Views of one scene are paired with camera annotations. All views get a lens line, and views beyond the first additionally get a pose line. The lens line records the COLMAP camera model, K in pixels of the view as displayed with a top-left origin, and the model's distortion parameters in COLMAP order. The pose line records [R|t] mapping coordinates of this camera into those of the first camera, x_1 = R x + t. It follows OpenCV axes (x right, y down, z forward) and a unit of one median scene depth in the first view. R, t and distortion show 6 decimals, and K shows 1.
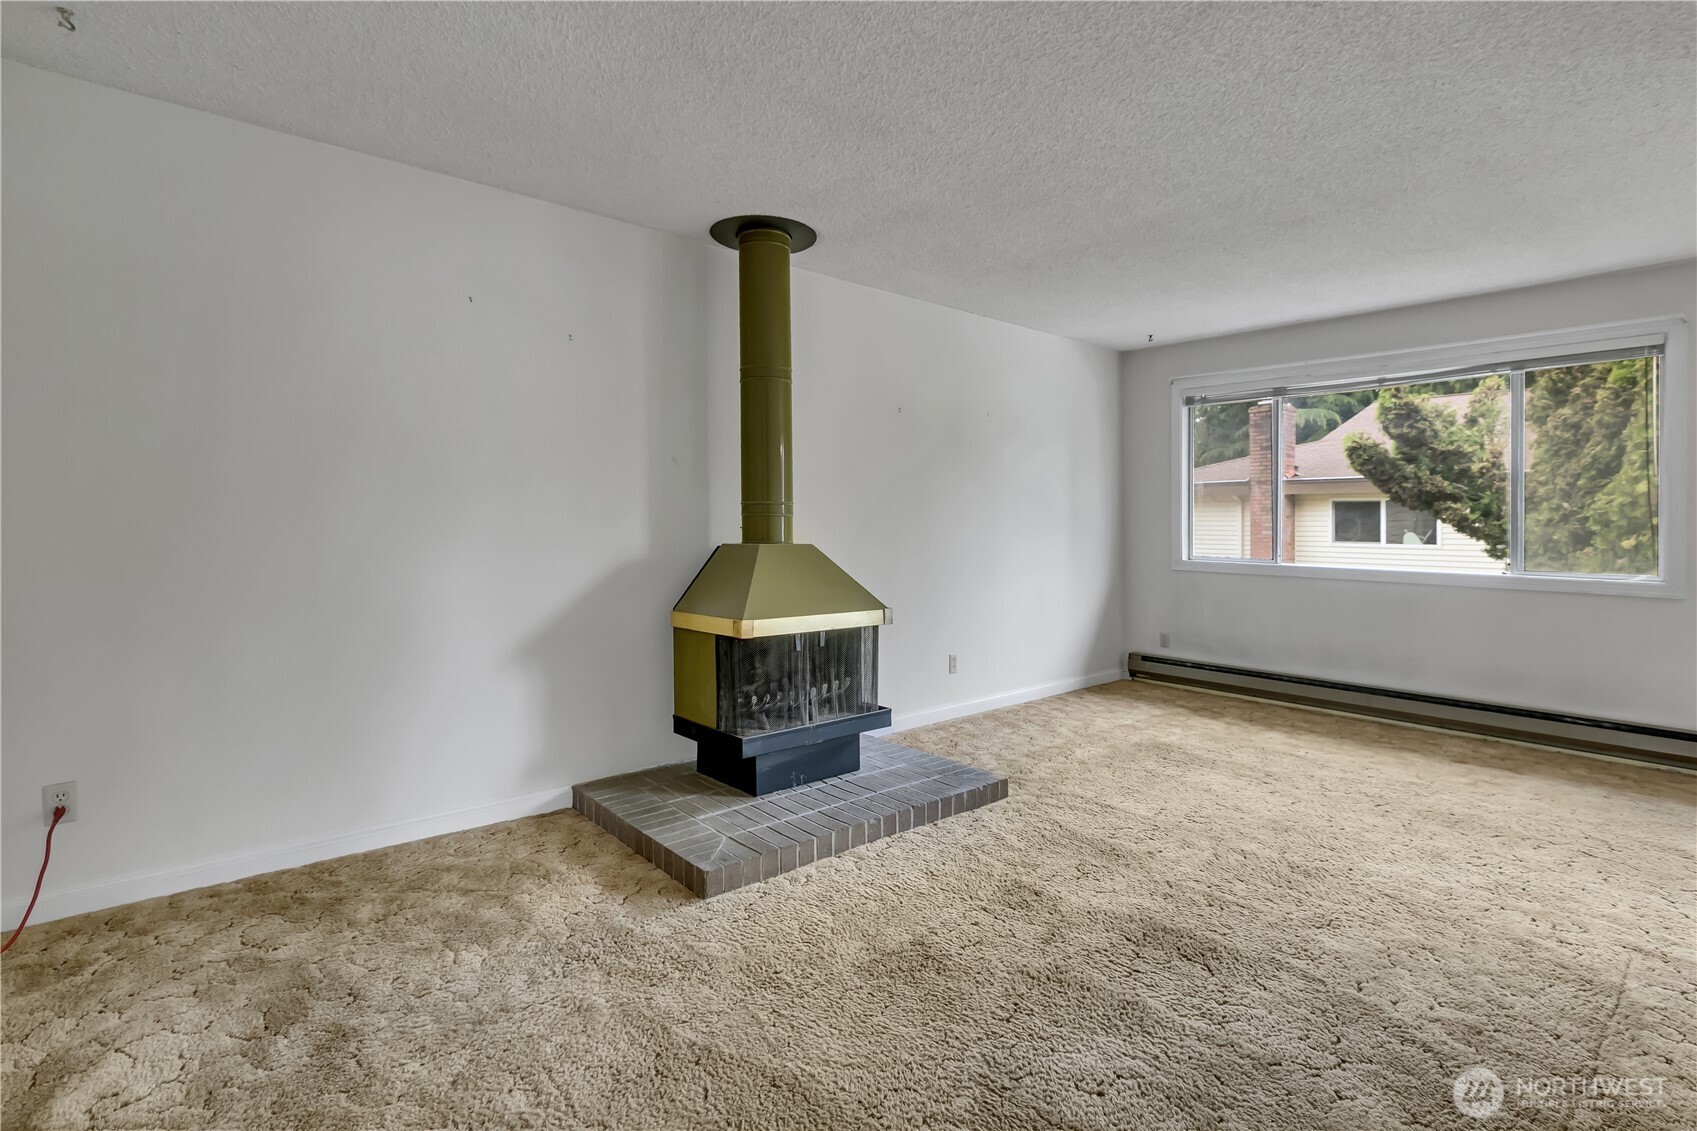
lens RADIAL K [[785.1, 0, 851.4], [0, 785.1, 542.2], [0, 0, 1]] dist [0.001210, -0.000271]
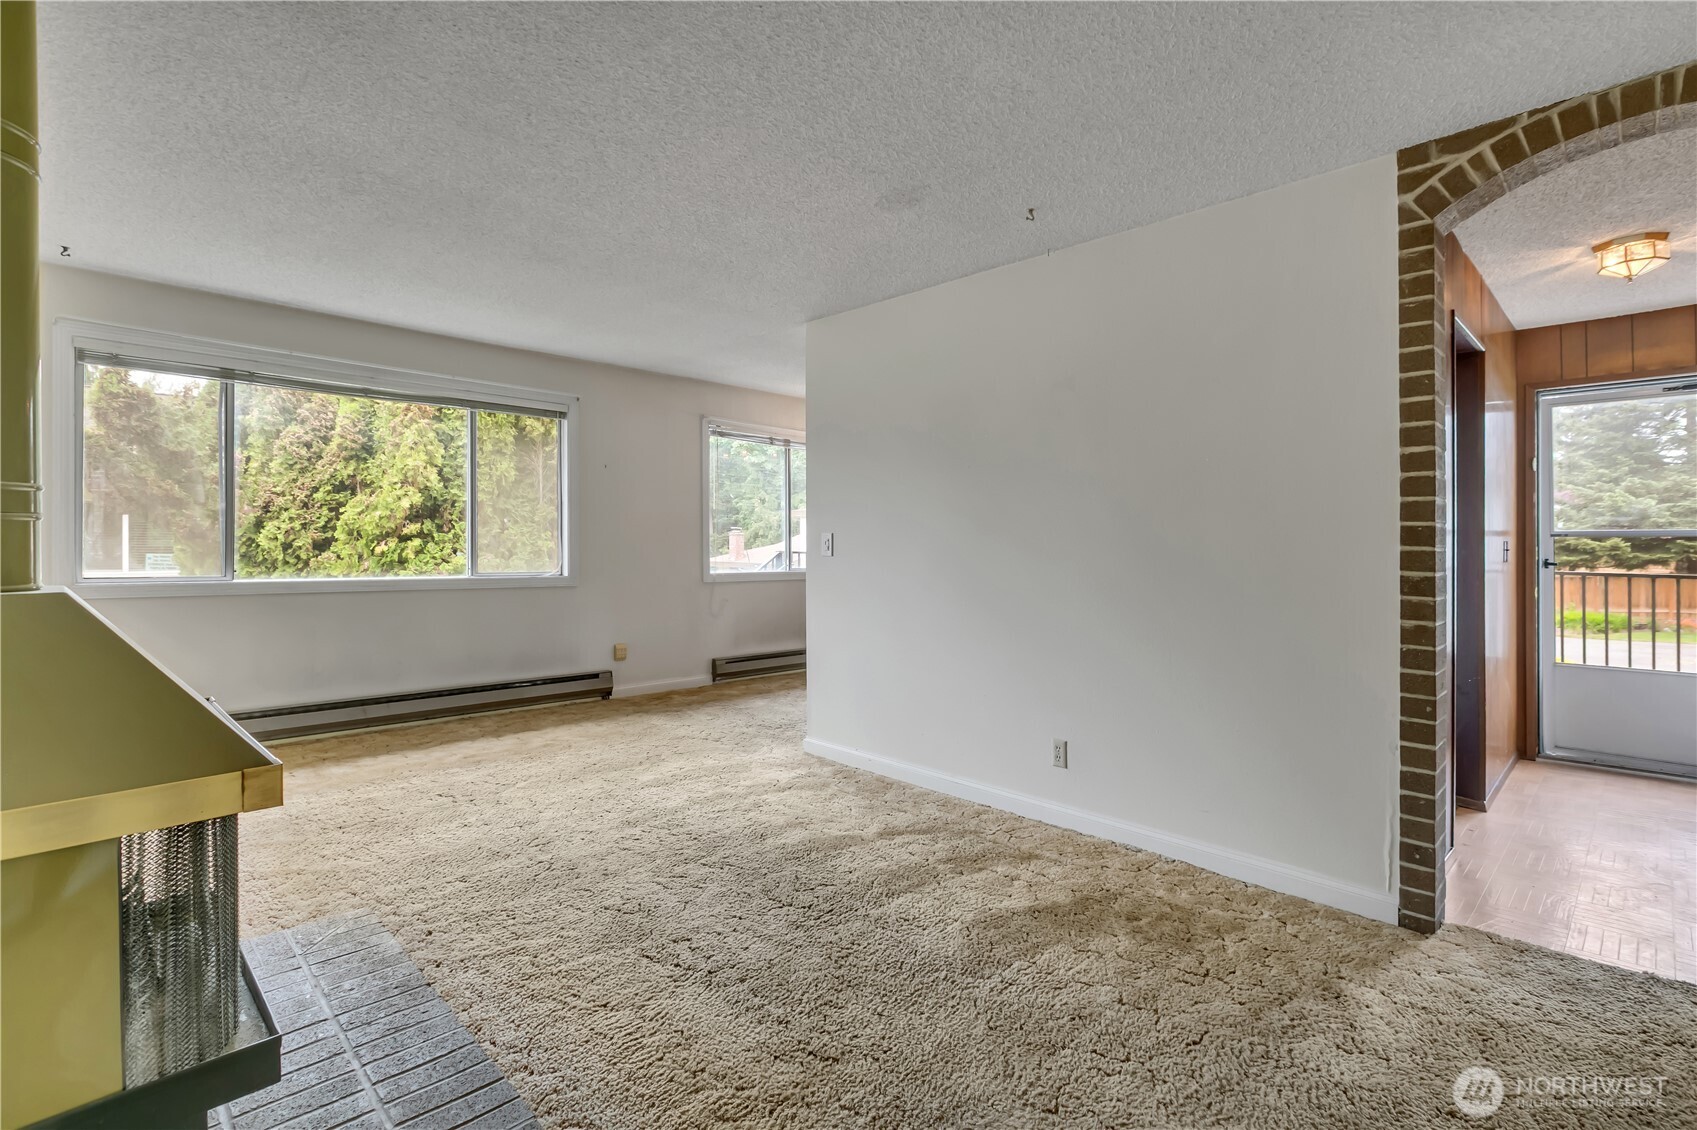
lens RADIAL K [[785.1, 0, 851.4], [0, 785.1, 541.7], [0, 0, 1]] dist [0.001210, -0.000271]
pose [[-0.035006, -0.010520, 0.999332, -0.399909], [0.014397, 0.999836, 0.011029, -0.018638], [-0.999283, 0.014774, -0.034849, 0.472243]]
